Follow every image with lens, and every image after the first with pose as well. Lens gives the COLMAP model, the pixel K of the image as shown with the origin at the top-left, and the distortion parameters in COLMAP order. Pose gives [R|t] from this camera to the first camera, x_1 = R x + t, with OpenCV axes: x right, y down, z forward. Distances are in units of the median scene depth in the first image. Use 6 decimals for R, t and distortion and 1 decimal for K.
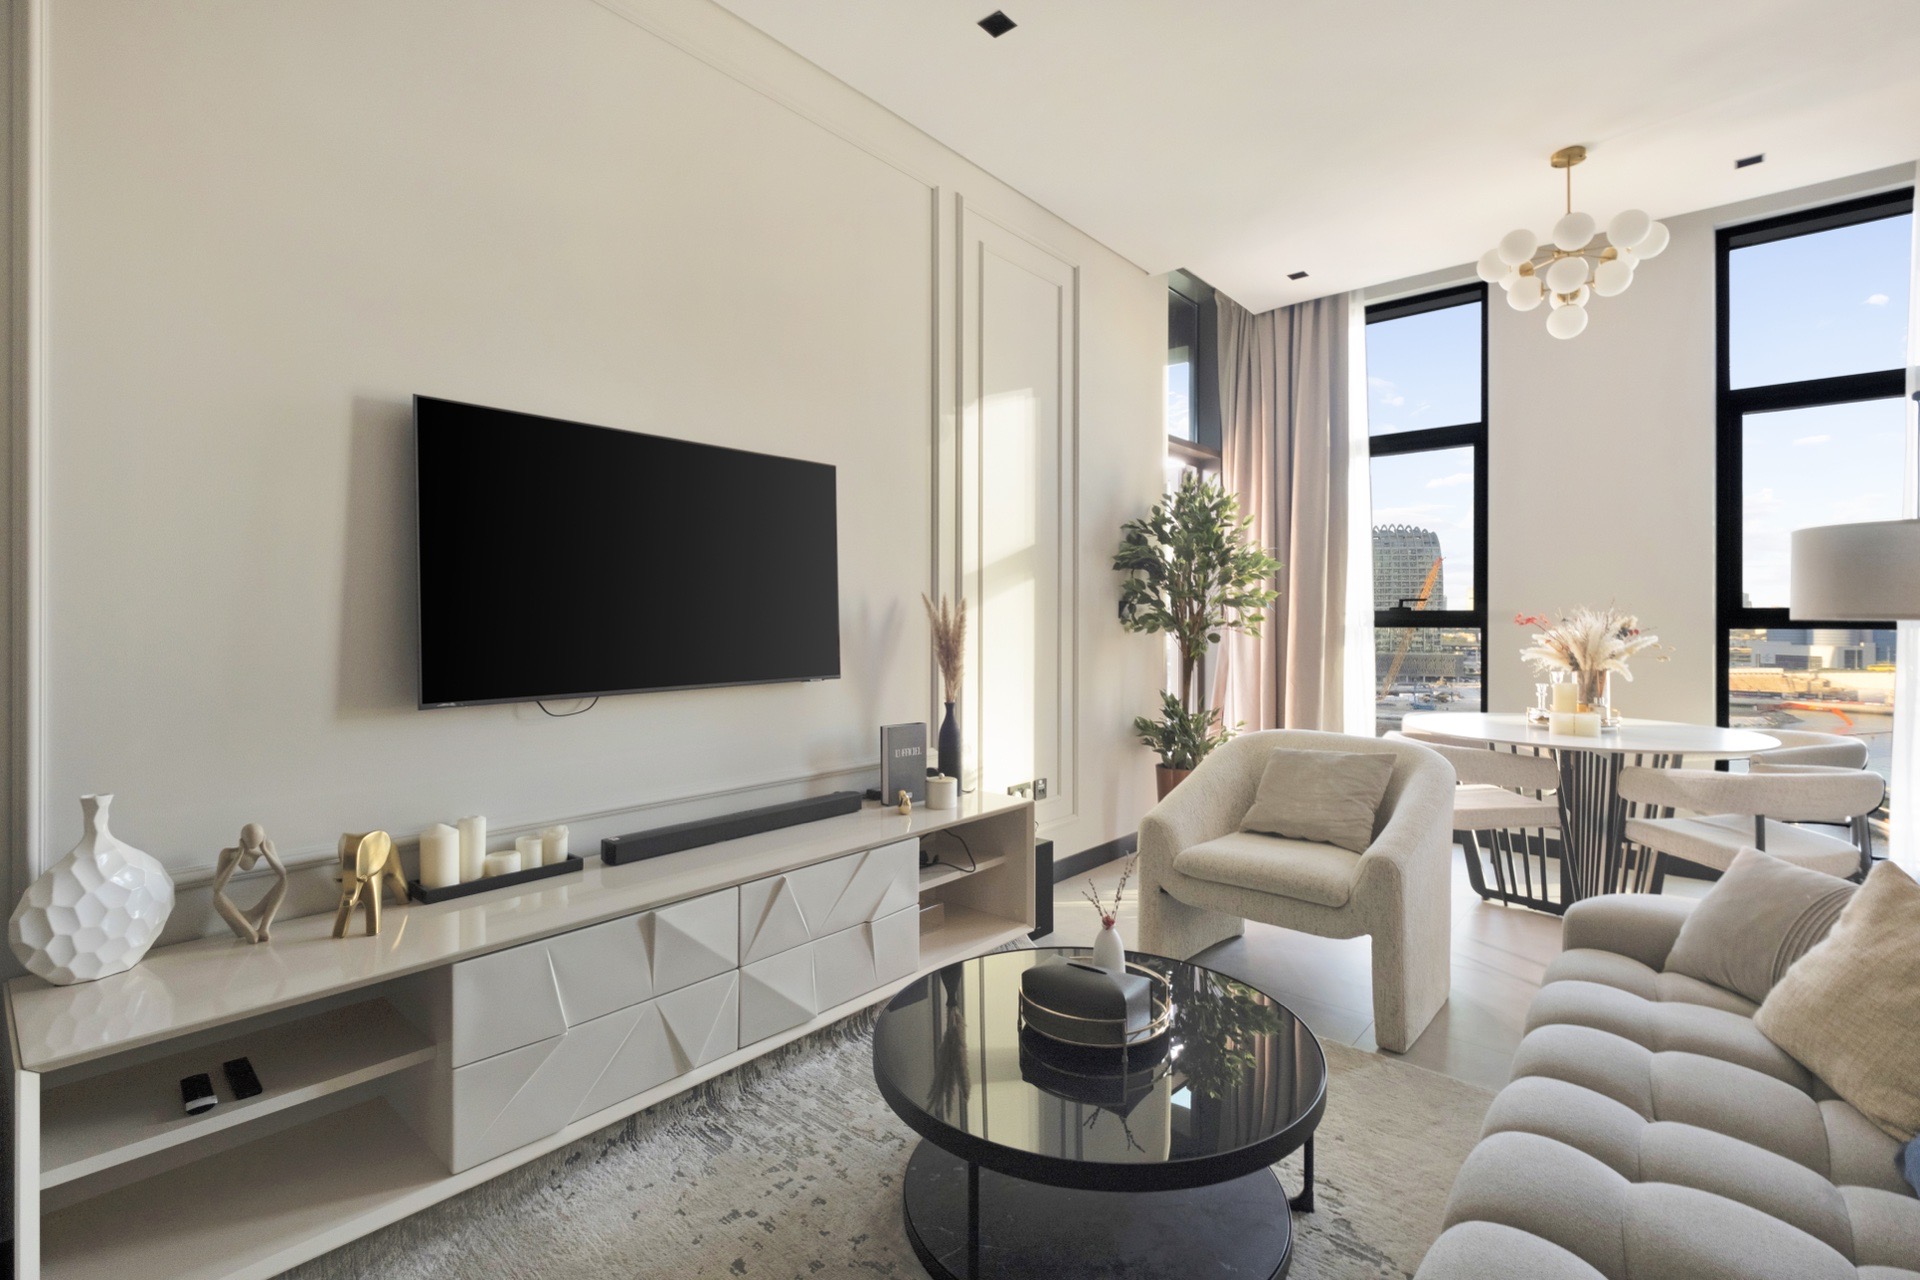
lens RADIAL K [[883.2, 0, 965.7], [0, 883.2, 625.7], [0, 0, 1]] dist [-0.001933, -0.000974]
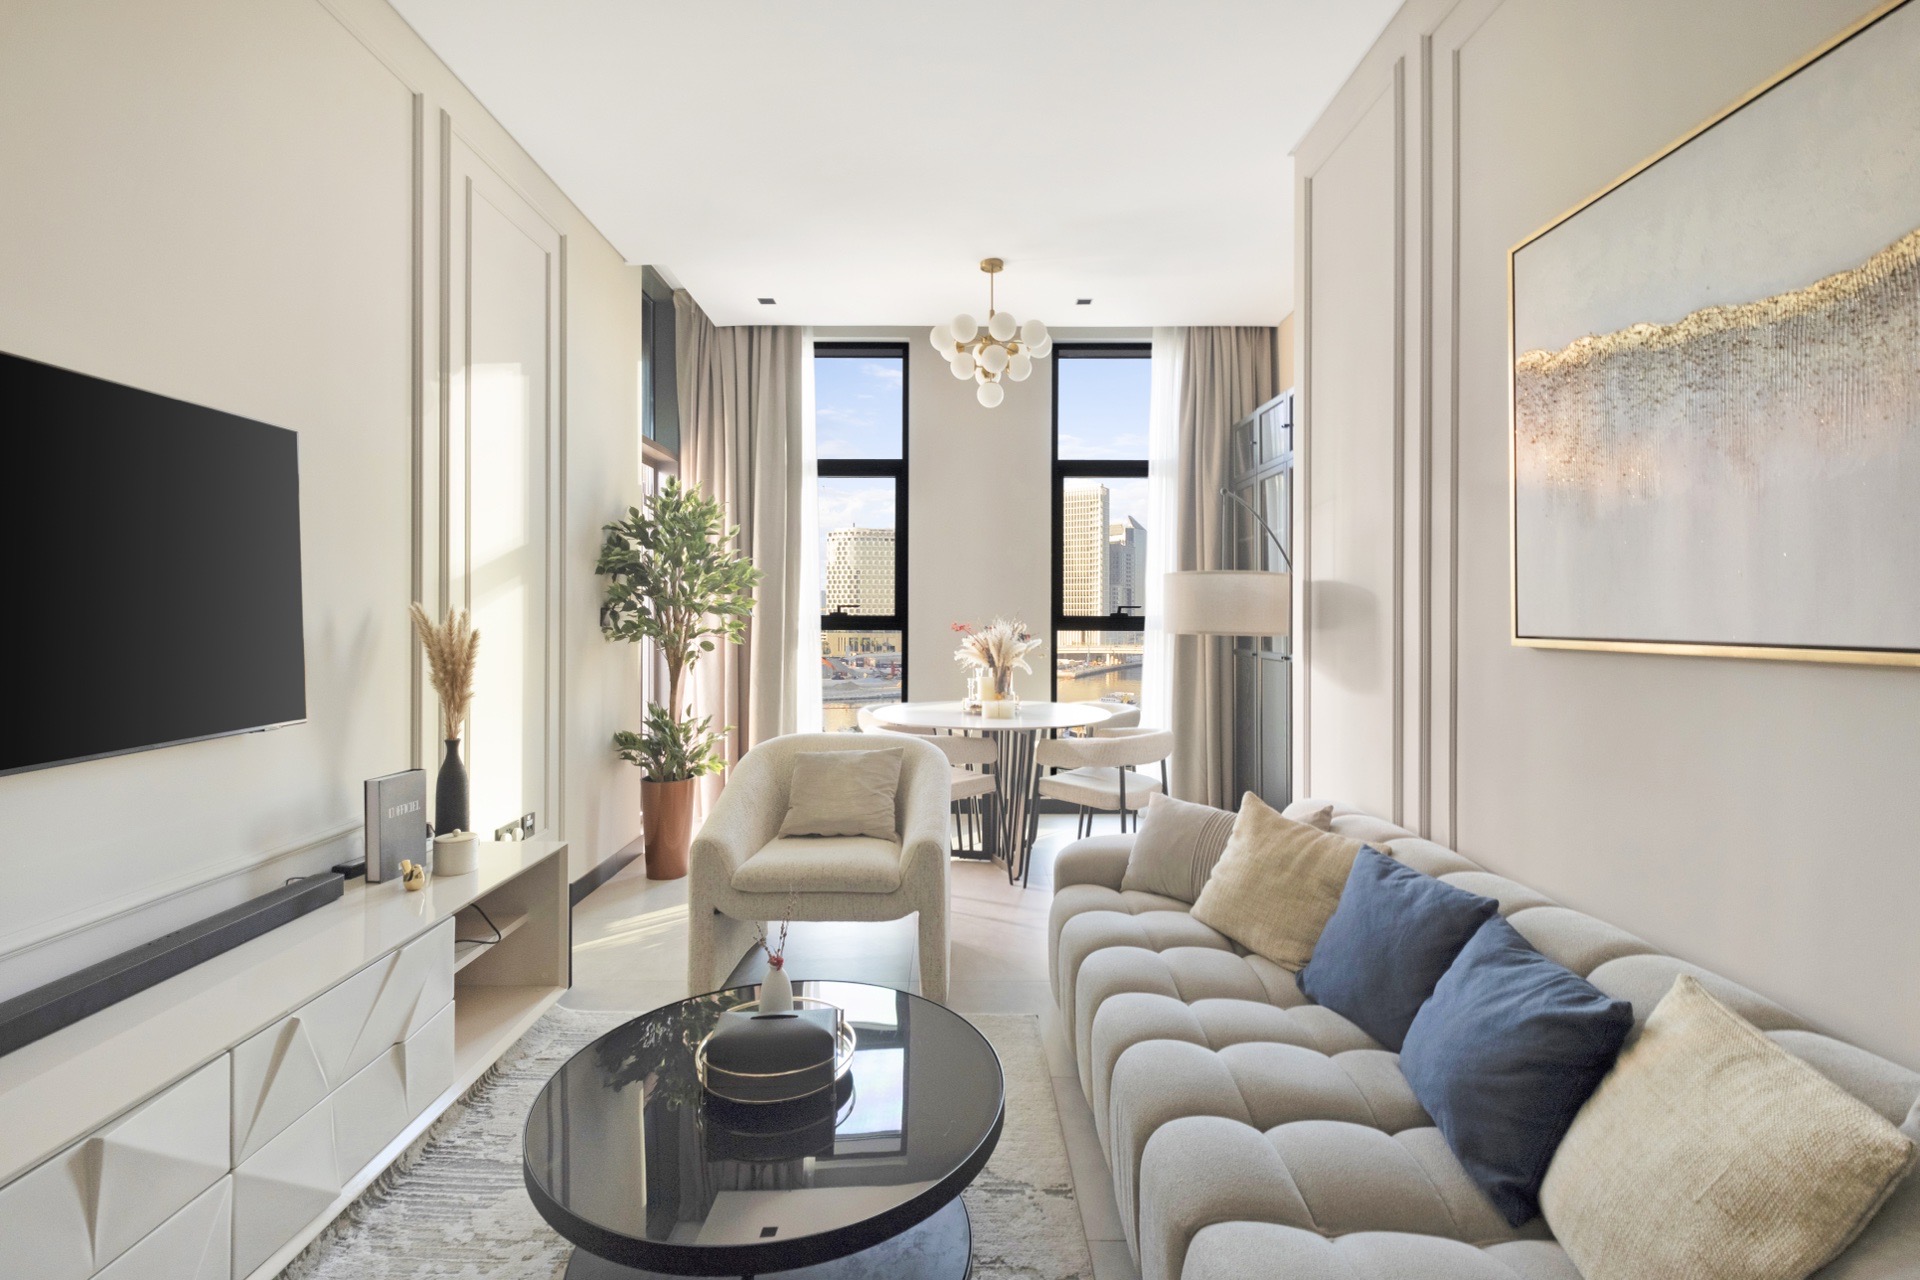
lens RADIAL K [[859.4, 0, 961.5], [0, 859.4, 619.3], [0, 0, 1]] dist [0.008411, -0.009930]
pose [[0.755293, -0.002878, 0.655381, -0.168002], [0.001222, 0.999995, 0.002983, -0.022911], [-0.655386, -0.001452, 0.755293, 0.088325]]
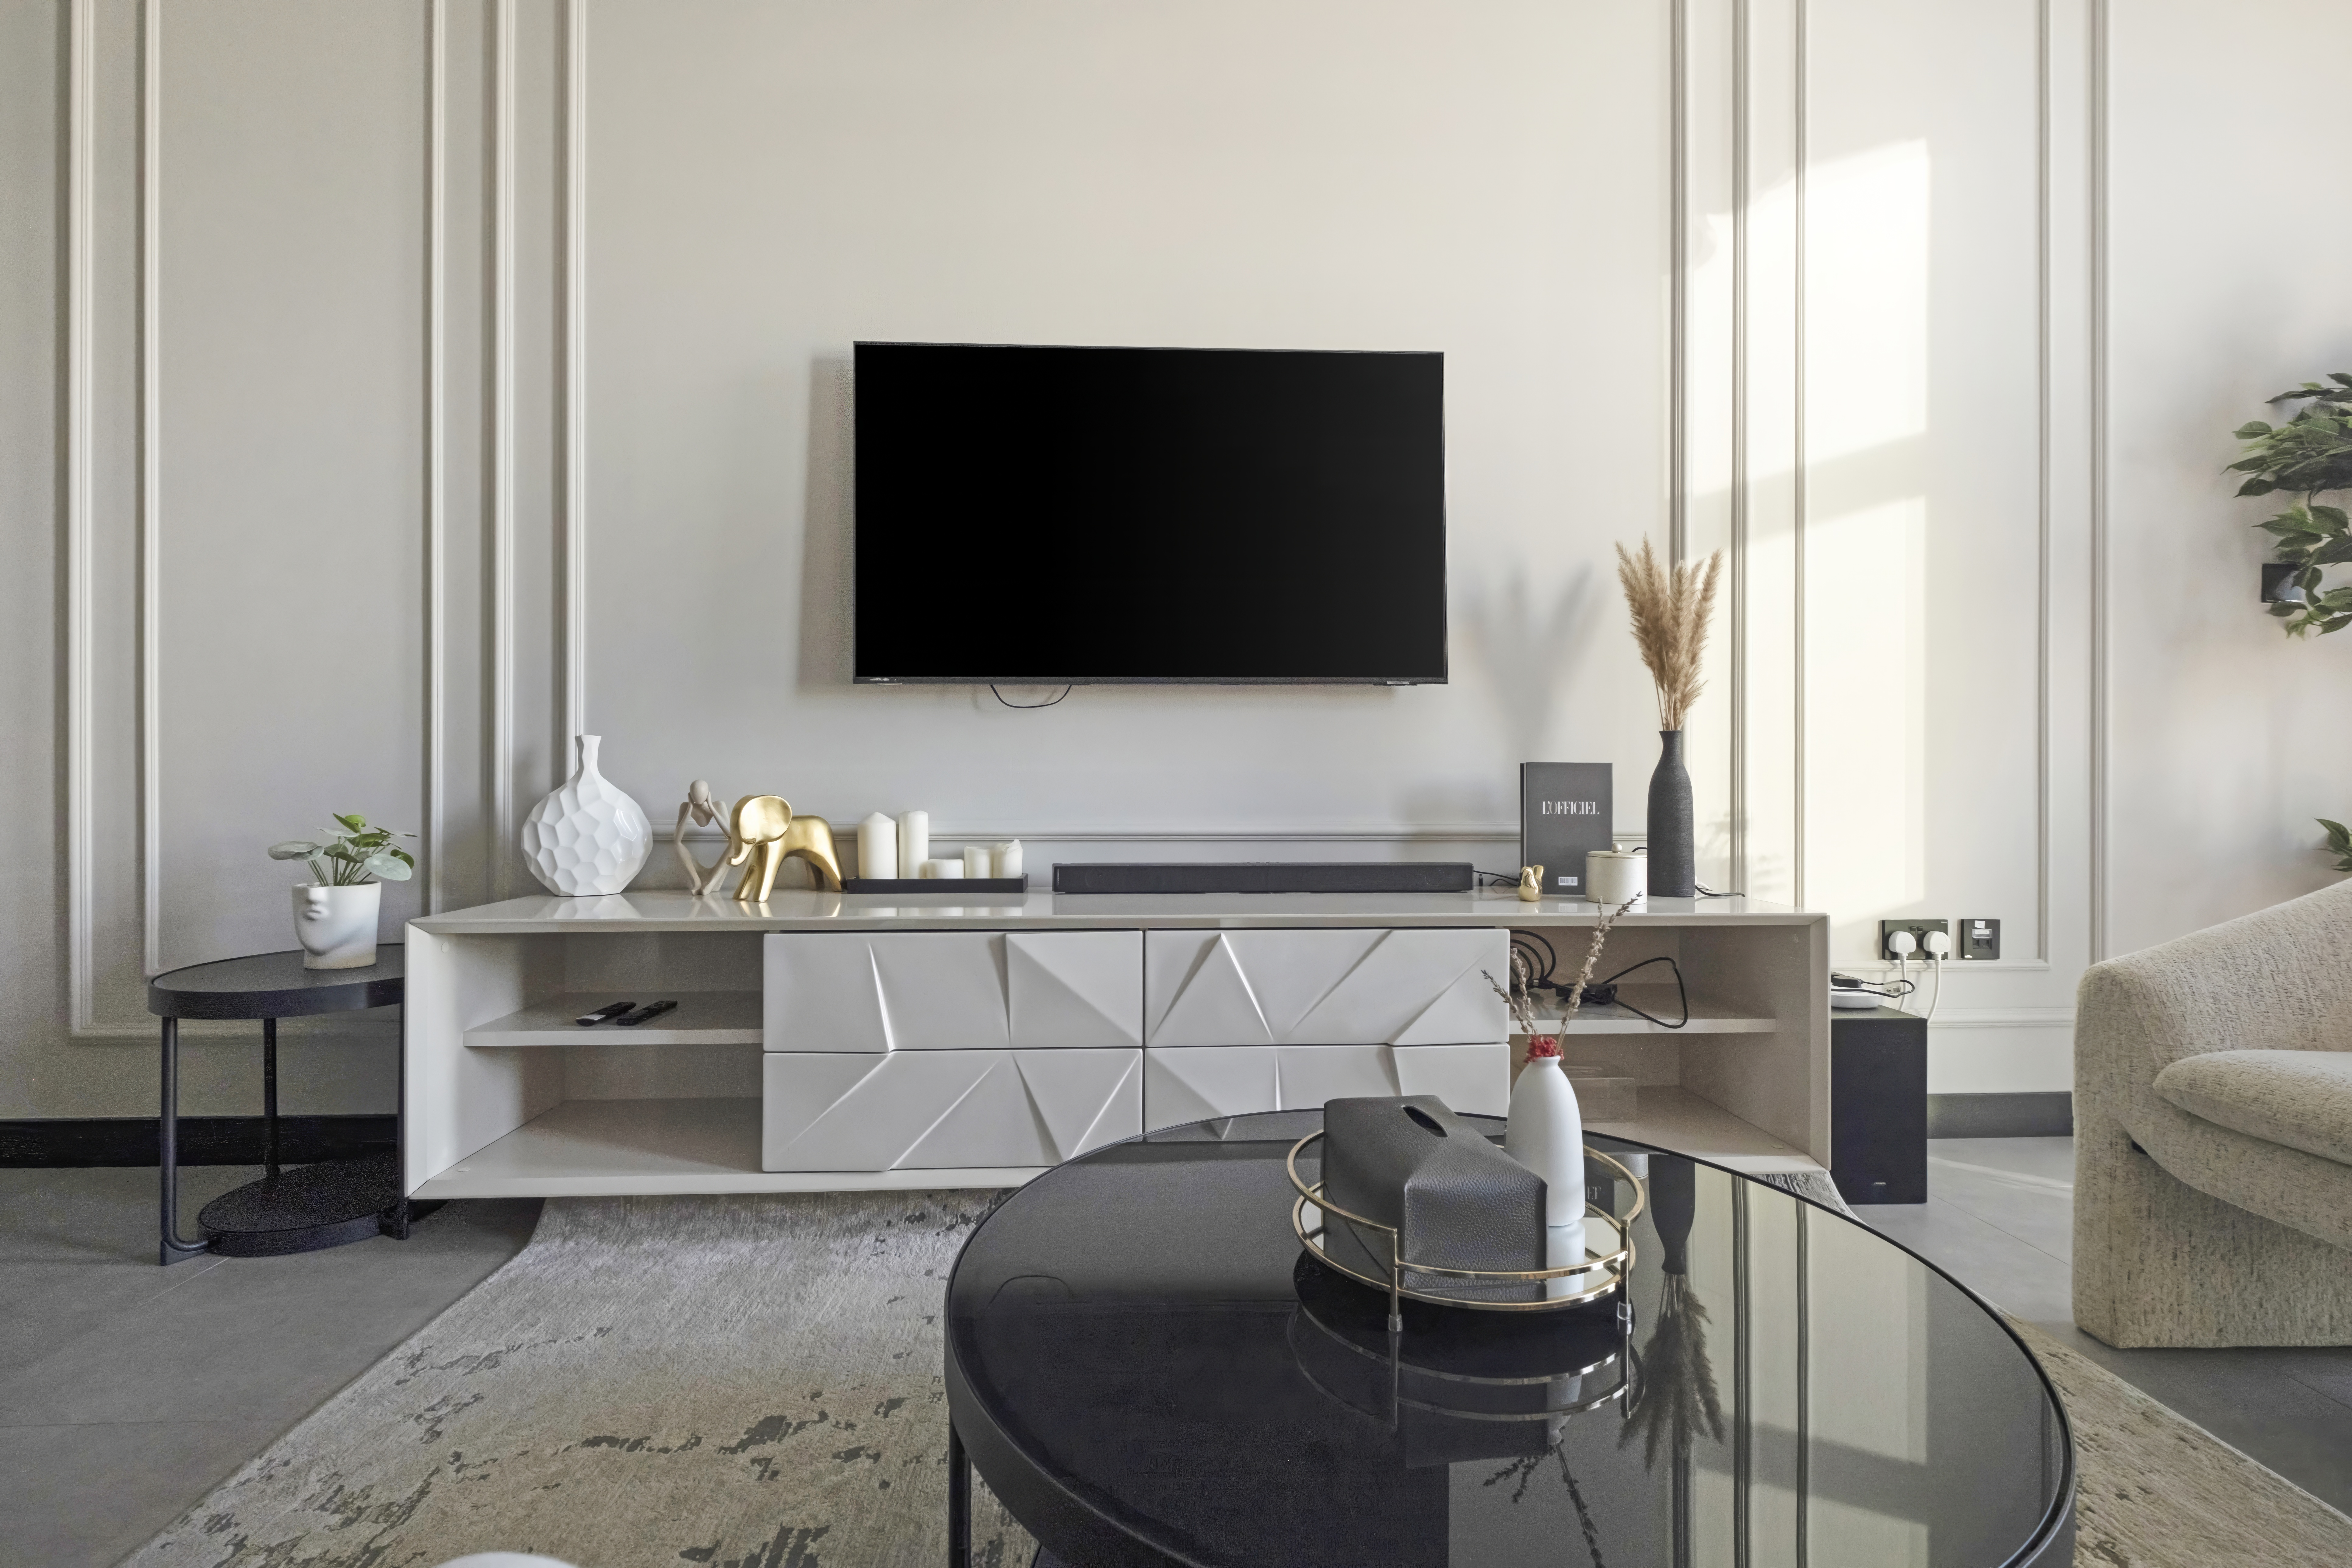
lens RADIAL K [[1055.3, 0, 1176.0], [0, 1055.3, 784.0], [0, 0, 1]] dist [0.000014, -0.000087]
pose [[0.686181, 0.002676, -0.727426, 0.234764], [-0.007730, 0.999964, -0.003613, 0.115627], [0.727390, 0.008102, 0.686177, 0.282992]]
